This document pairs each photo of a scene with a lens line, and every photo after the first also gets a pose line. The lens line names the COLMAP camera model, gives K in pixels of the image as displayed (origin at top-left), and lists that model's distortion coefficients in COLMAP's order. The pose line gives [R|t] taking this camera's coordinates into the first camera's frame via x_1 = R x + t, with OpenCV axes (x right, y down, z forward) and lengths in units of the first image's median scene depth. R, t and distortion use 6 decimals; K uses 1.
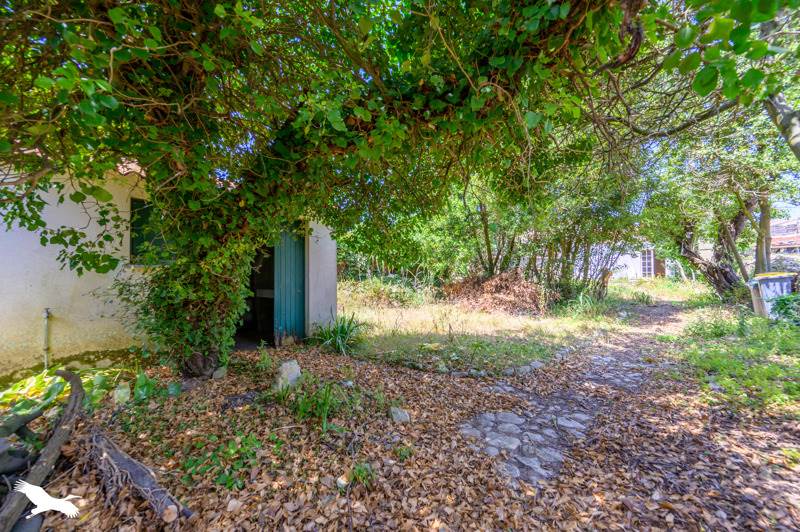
lens RADIAL K [[320.8, 0, 400.0], [0, 320.8, 266.0], [0, 0, 1]] dist [0.000508, 0.000191]
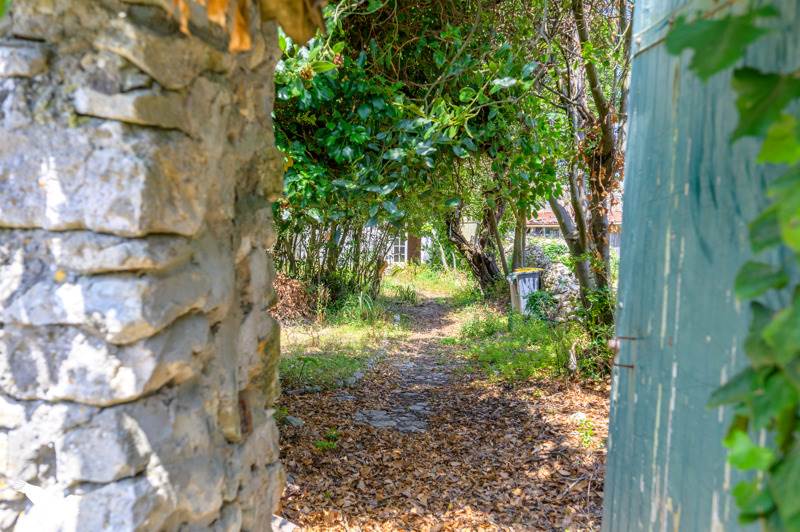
lens RADIAL K [[695.3, 0, 400.0], [0, 695.3, 266.0], [0, 0, 1]] dist [-0.001000, -0.000100]
pose [[0.772989, -0.001647, 0.634417, -0.352561], [-0.033982, 0.998454, 0.043996, -0.047392], [-0.633508, -0.055568, 0.771738, -0.283239]]
